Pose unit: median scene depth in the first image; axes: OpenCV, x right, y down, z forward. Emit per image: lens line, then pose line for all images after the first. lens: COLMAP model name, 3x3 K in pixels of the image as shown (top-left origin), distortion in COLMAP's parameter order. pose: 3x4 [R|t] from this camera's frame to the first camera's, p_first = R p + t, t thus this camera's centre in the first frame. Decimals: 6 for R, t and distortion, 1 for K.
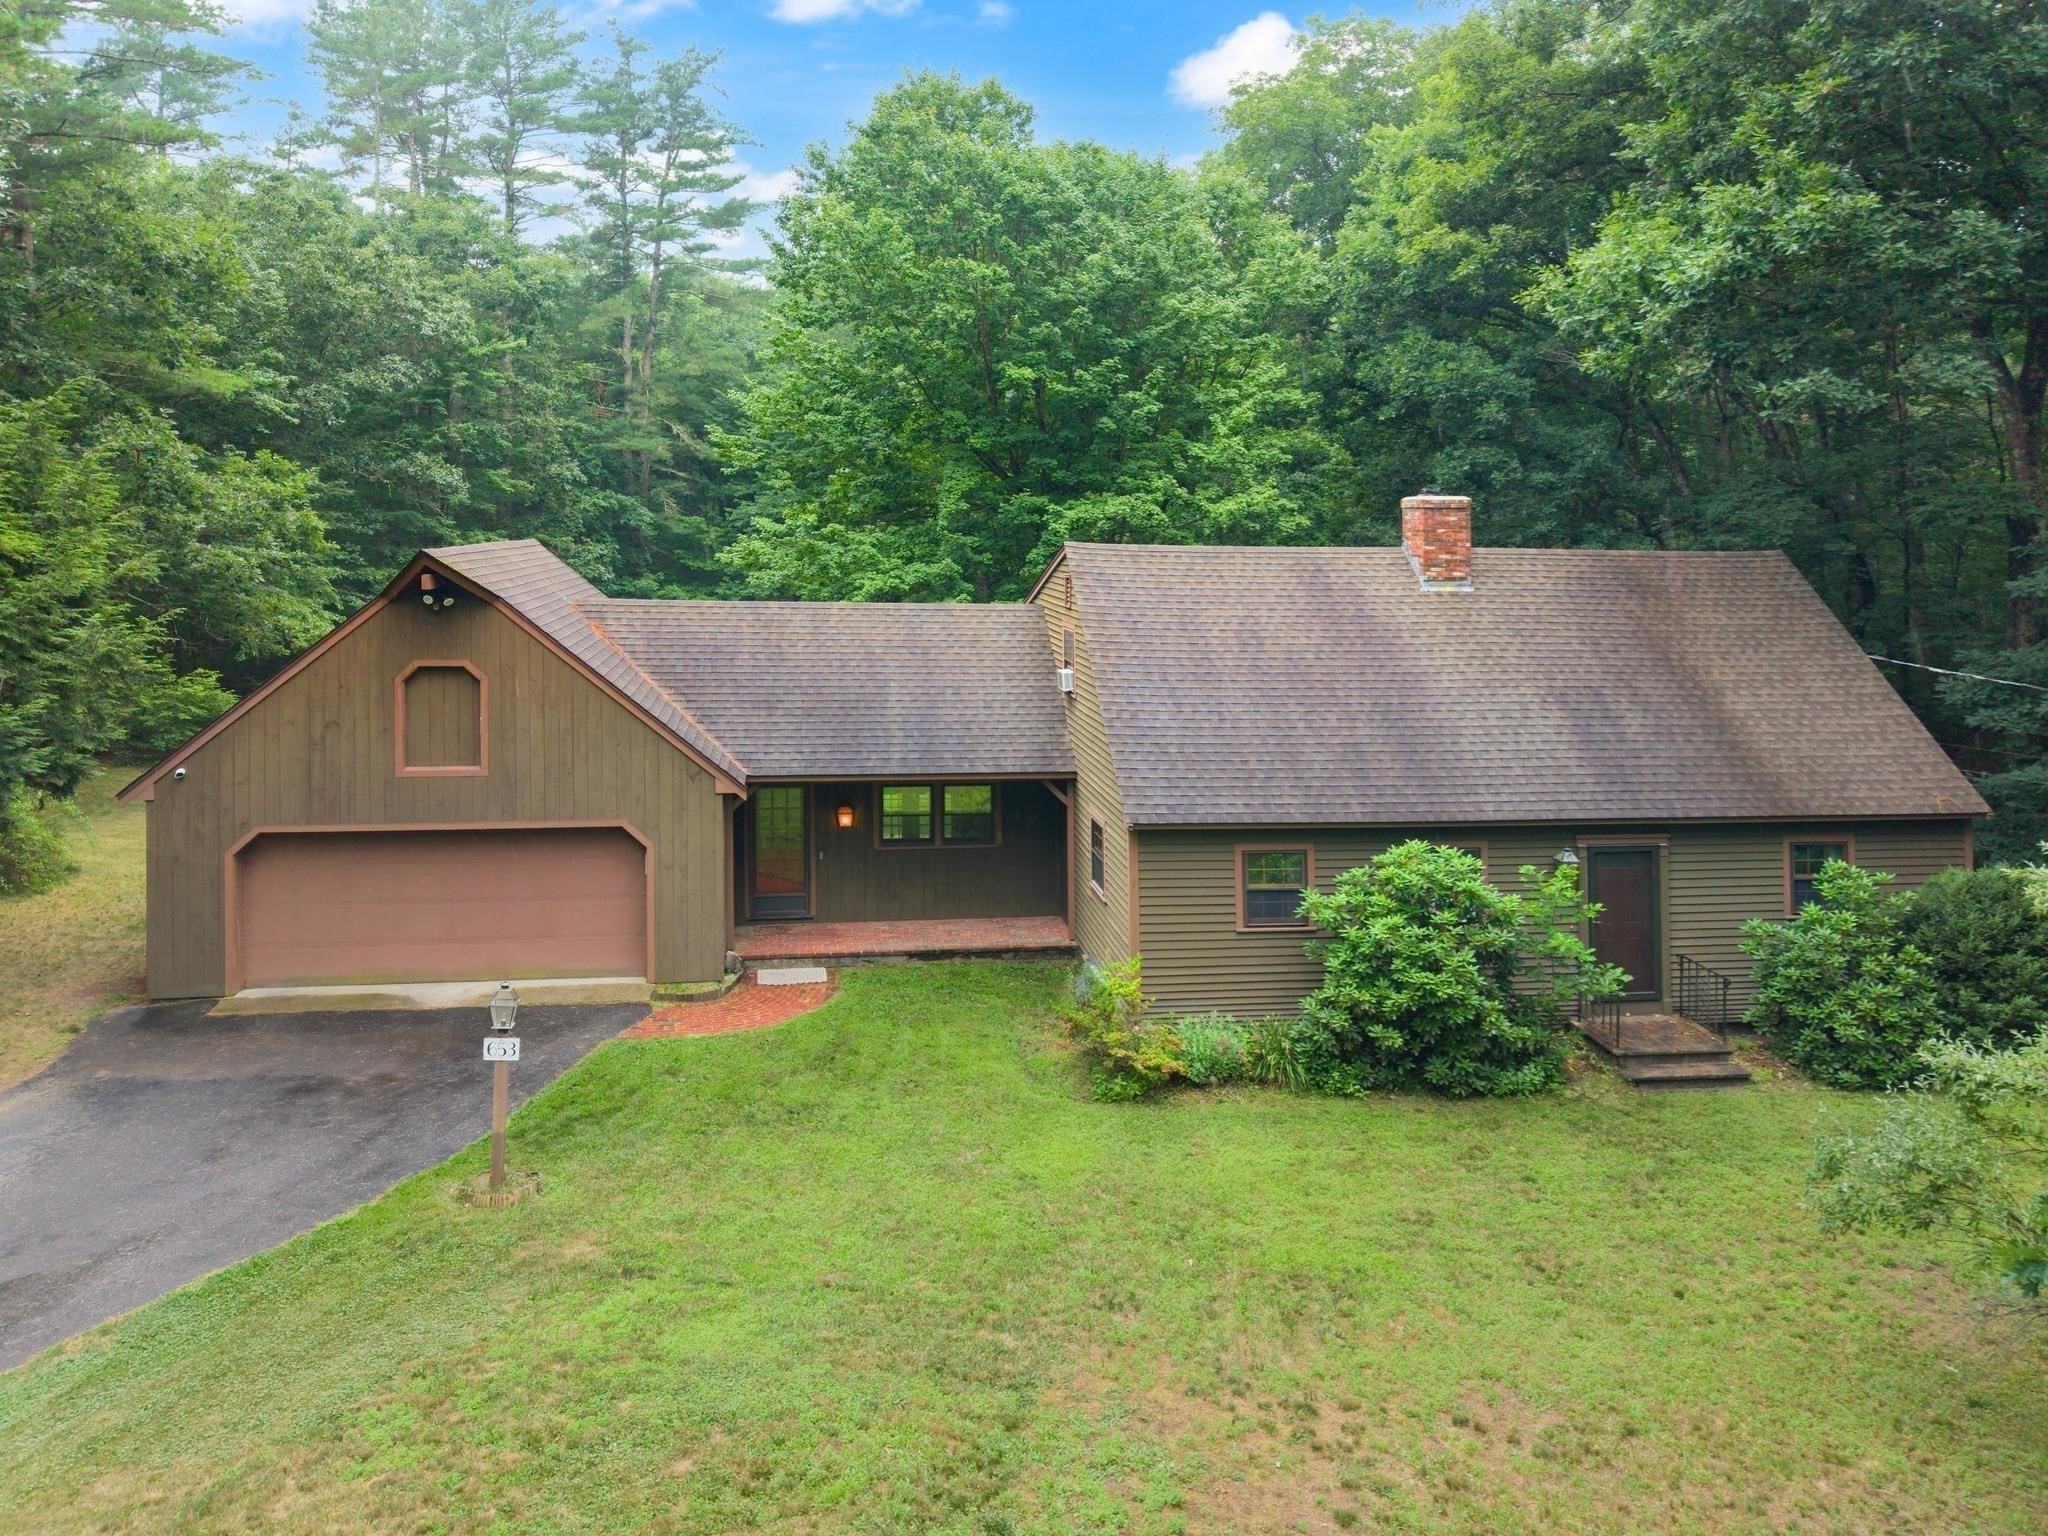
lens RADIAL K [[1448.5, 0, 1036.2], [0, 1448.5, 634.6], [0, 0, 1]] dist [0.007239, -0.004319]
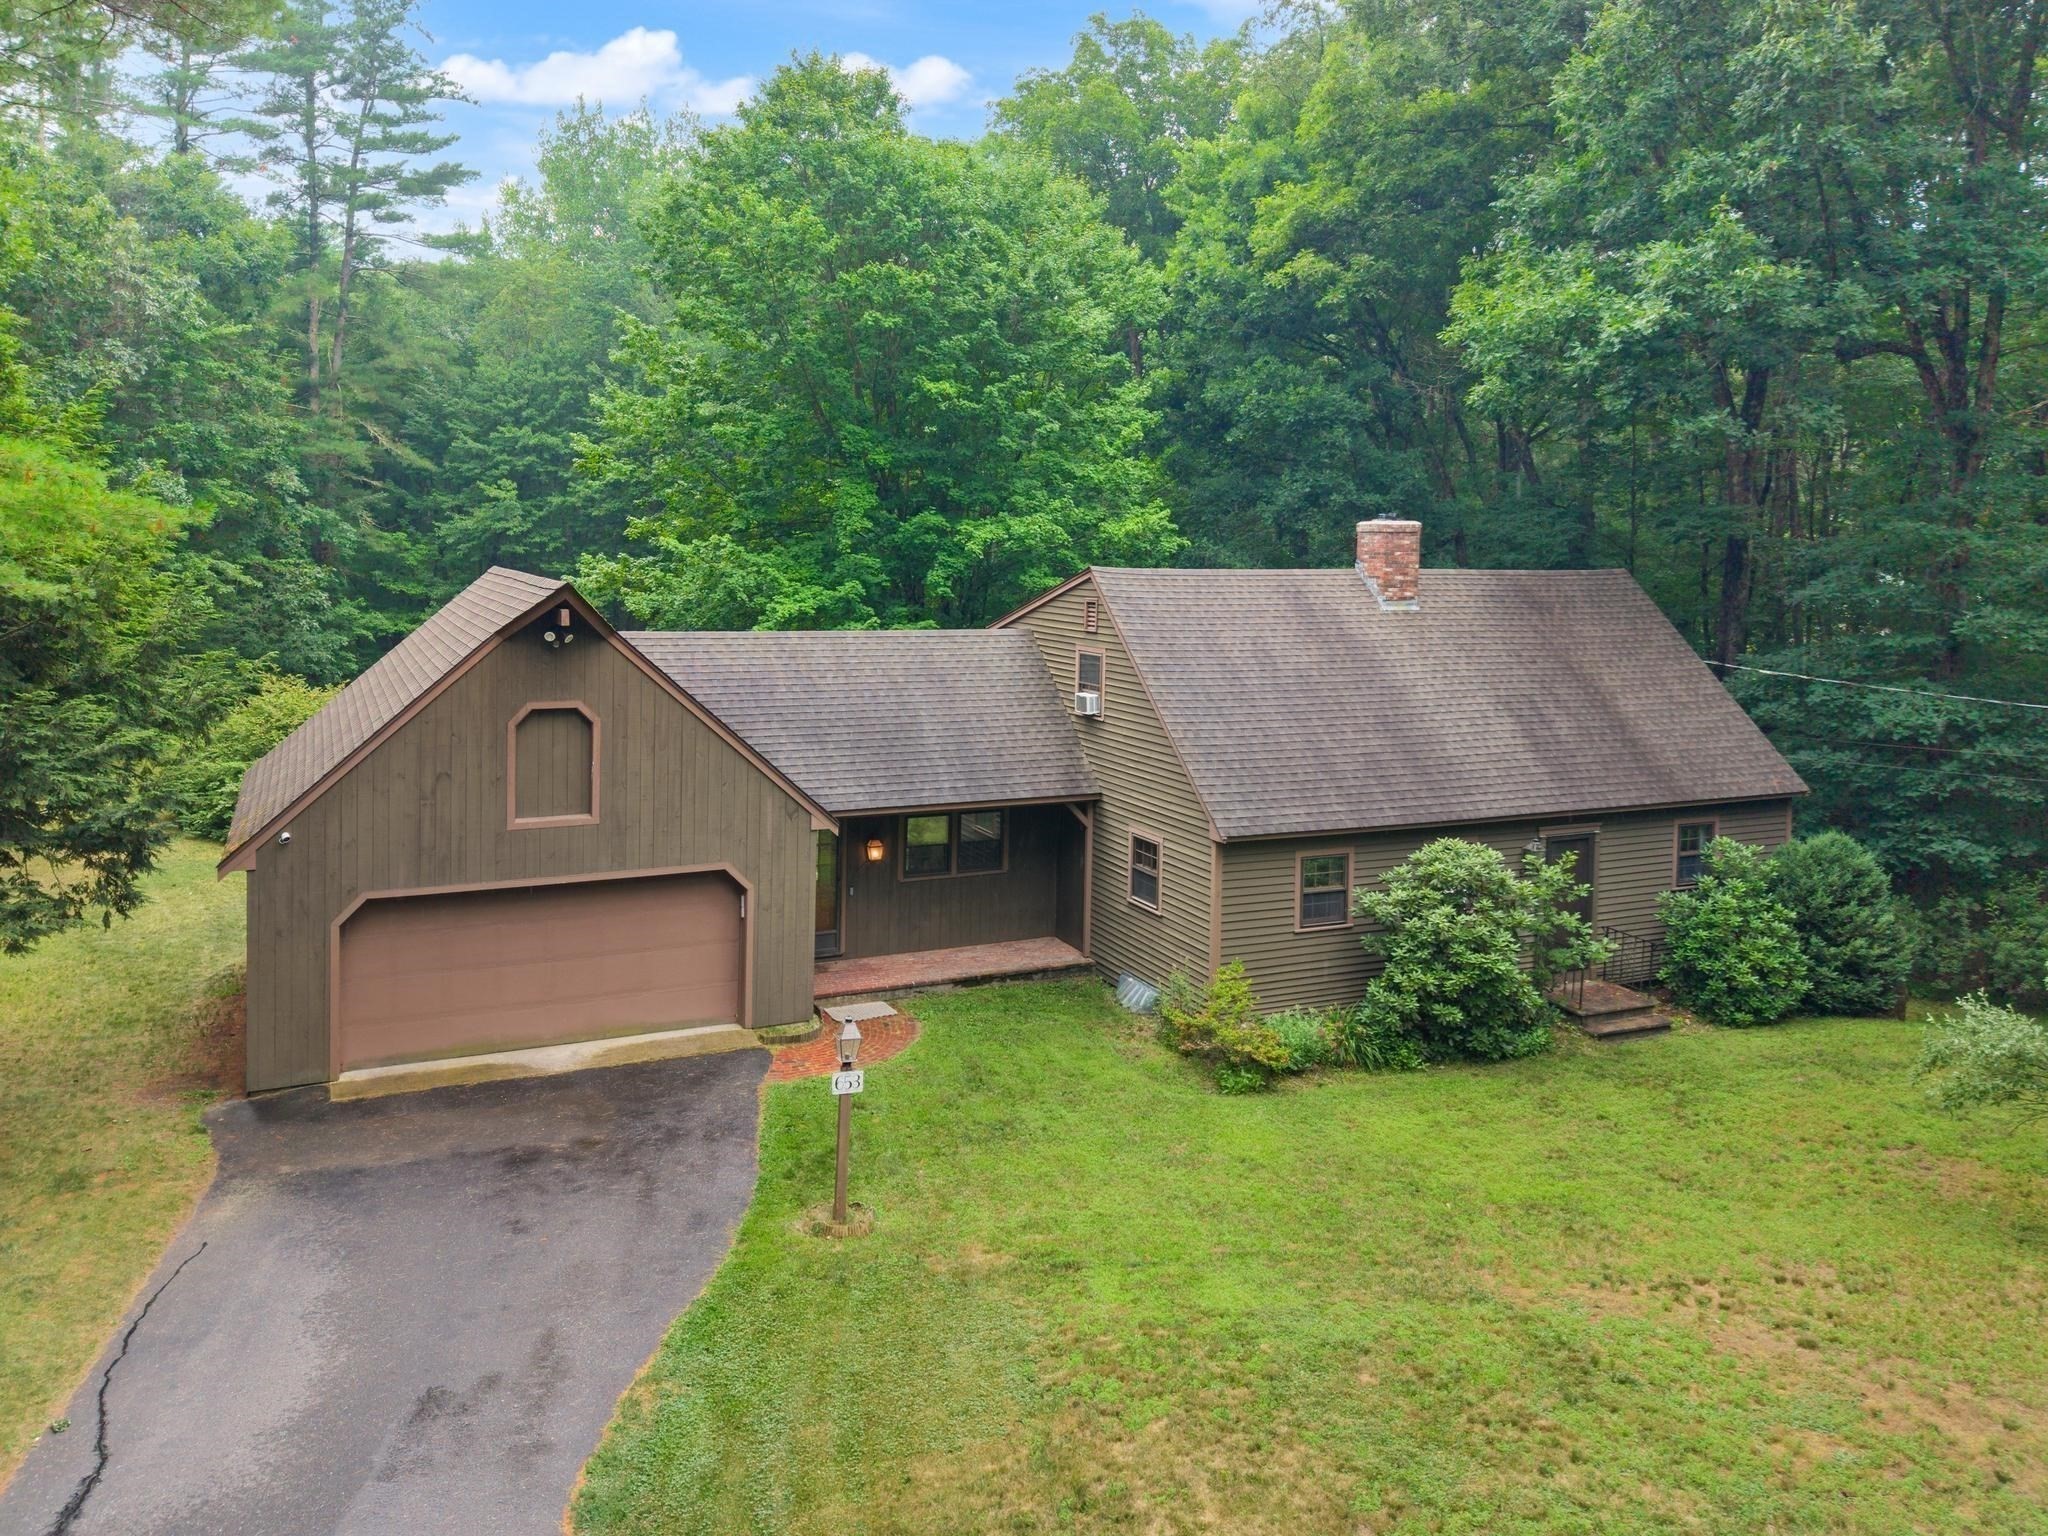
lens RADIAL K [[1567.9, 0, 1023.8], [0, 1567.9, 764.5], [0, 0, 1]] dist [0.005863, -0.000277]
pose [[0.956268, -0.042520, 0.289384, -0.357363], [0.022178, 0.997070, 0.073215, -0.007785], [-0.291649, -0.063595, 0.954409, -0.039033]]
